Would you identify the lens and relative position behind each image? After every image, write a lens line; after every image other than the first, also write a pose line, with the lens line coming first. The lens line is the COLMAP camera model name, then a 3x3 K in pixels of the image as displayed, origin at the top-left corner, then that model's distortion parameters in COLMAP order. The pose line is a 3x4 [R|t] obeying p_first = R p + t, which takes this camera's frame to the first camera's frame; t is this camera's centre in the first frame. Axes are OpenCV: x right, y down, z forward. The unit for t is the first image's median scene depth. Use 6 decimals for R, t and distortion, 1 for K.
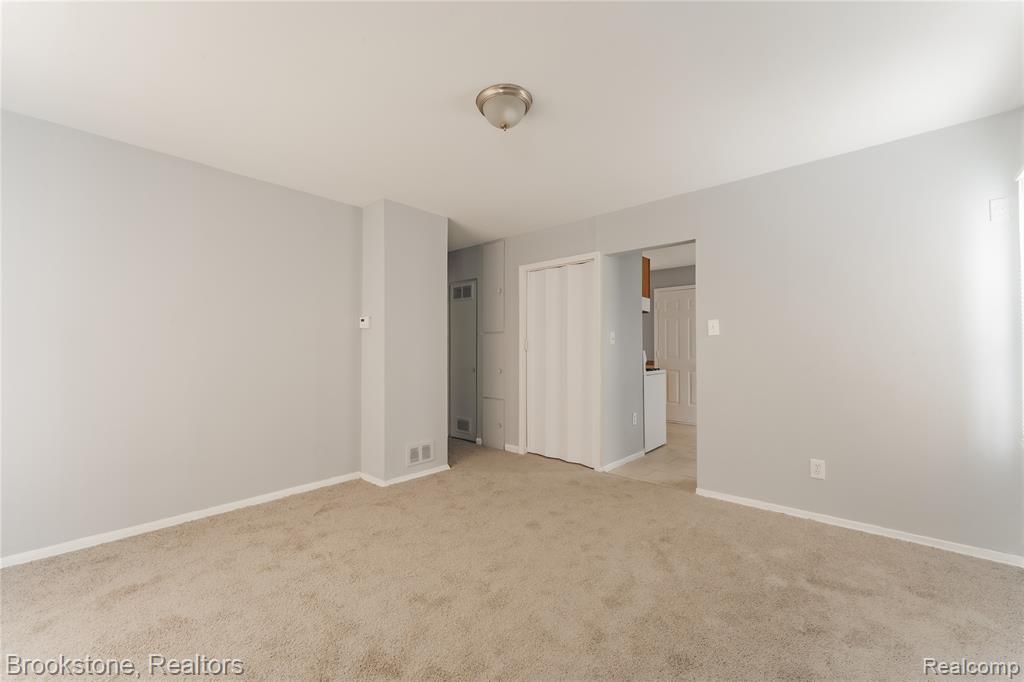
lens RADIAL K [[412.4, 0, 505.0], [0, 412.4, 340.8], [0, 0, 1]] dist [-0.001674, 0.000219]
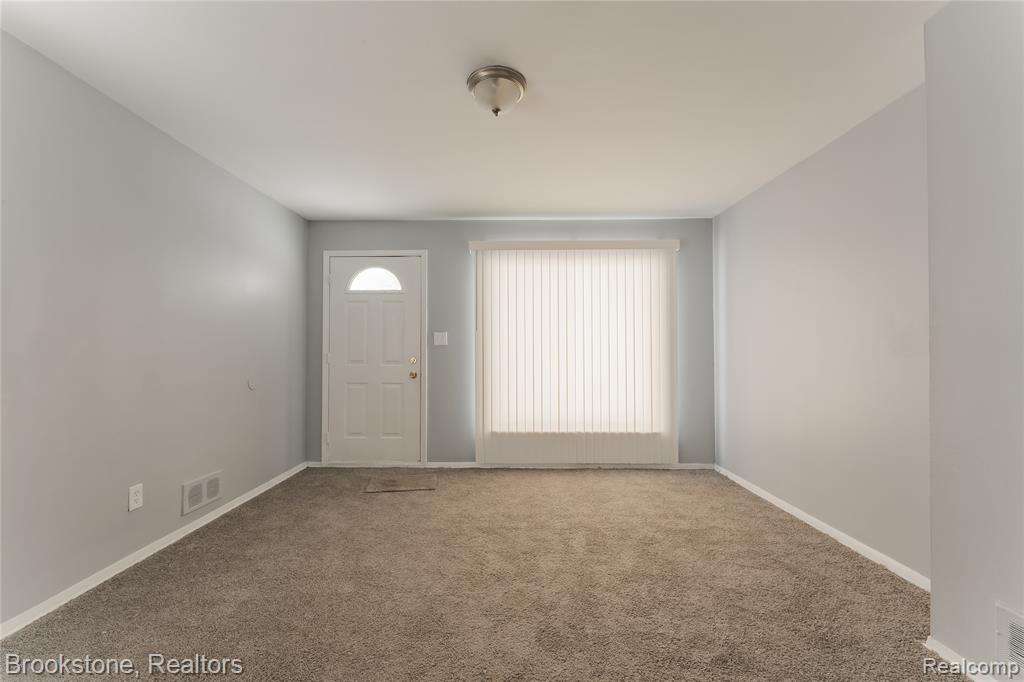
lens RADIAL K [[412.4, 0, 509.2], [0, 412.4, 345.7], [0, 0, 1]] dist [-0.001674, 0.000219]
pose [[-0.744540, -0.006106, -0.667550, 0.340567], [0.015373, 0.999536, -0.026288, 0.020330], [0.667401, -0.029834, -0.744101, 0.966616]]
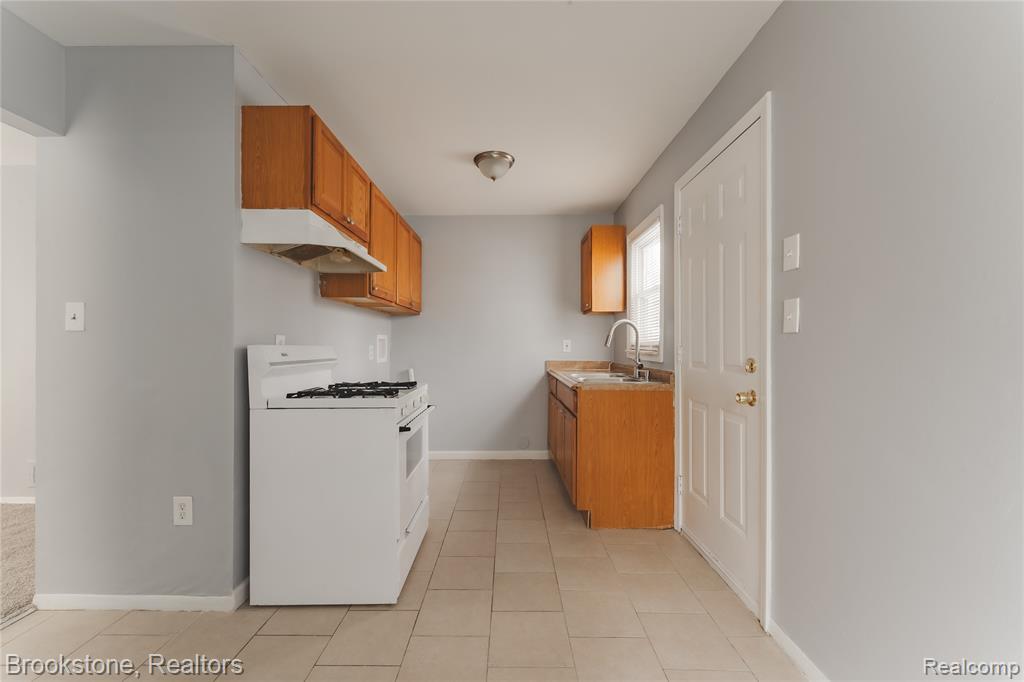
lens RADIAL K [[412.4, 0, 508.8], [0, 412.4, 345.8], [0, 0, 1]] dist [-0.001674, 0.000219]
pose [[0.670362, 0.003824, -0.742024, 0.981383], [0.014864, 0.999717, 0.018580, 0.024050], [0.741885, -0.023485, 0.670116, 1.135328]]
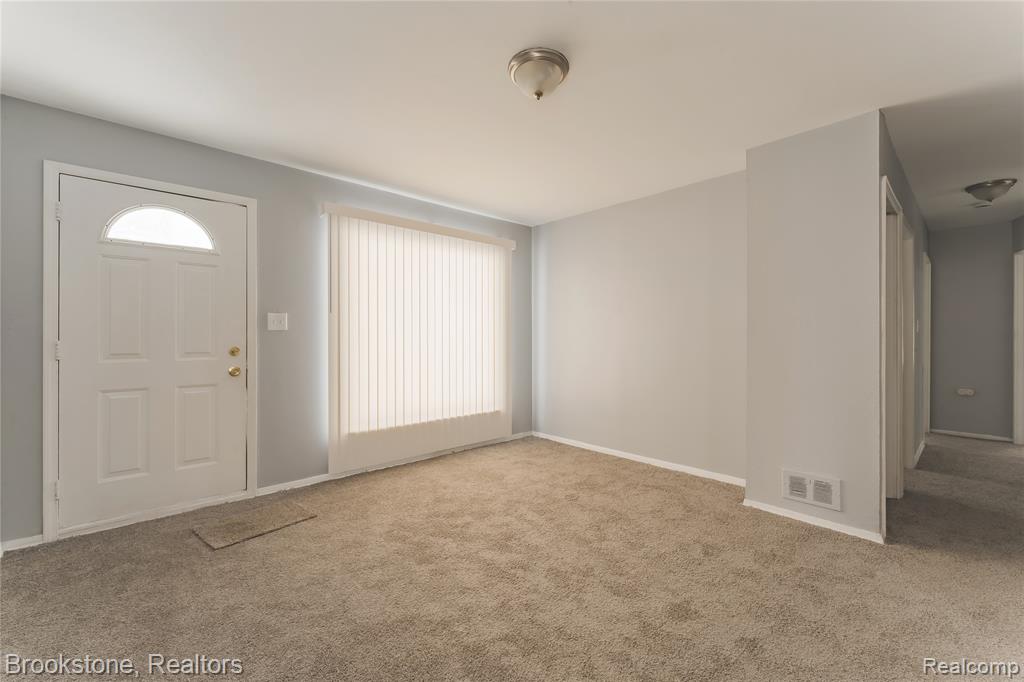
lens RADIAL K [[412.4, 0, 510.0], [0, 412.4, 339.6], [0, 0, 1]] dist [-0.001674, 0.000219]
pose [[-0.096446, 0.007958, -0.995306, 0.523598], [0.020615, 0.999770, 0.005997, 0.010600], [0.995125, -0.019939, -0.096588, 0.577960]]
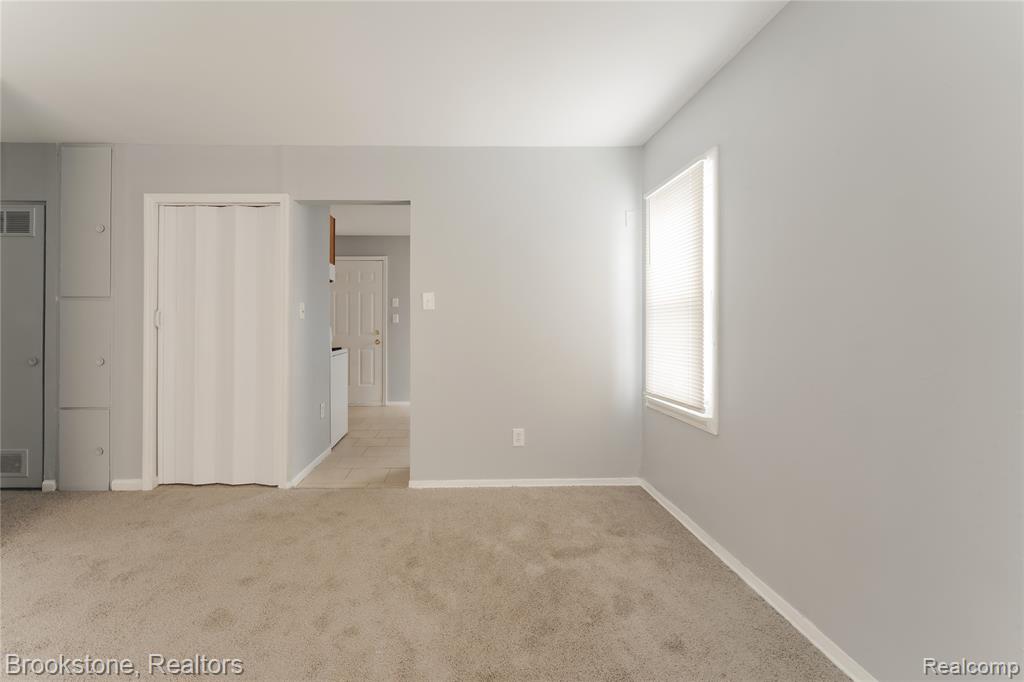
lens RADIAL K [[412.4, 0, 456.4], [0, 412.4, 323.9], [0, 0, 1]] dist [-0.001674, 0.000219]
pose [[0.716531, 0.004337, 0.697542, -0.077181], [-0.014193, 0.999864, 0.008362, 0.007439], [-0.697411, -0.015892, 0.716495, 0.261289]]
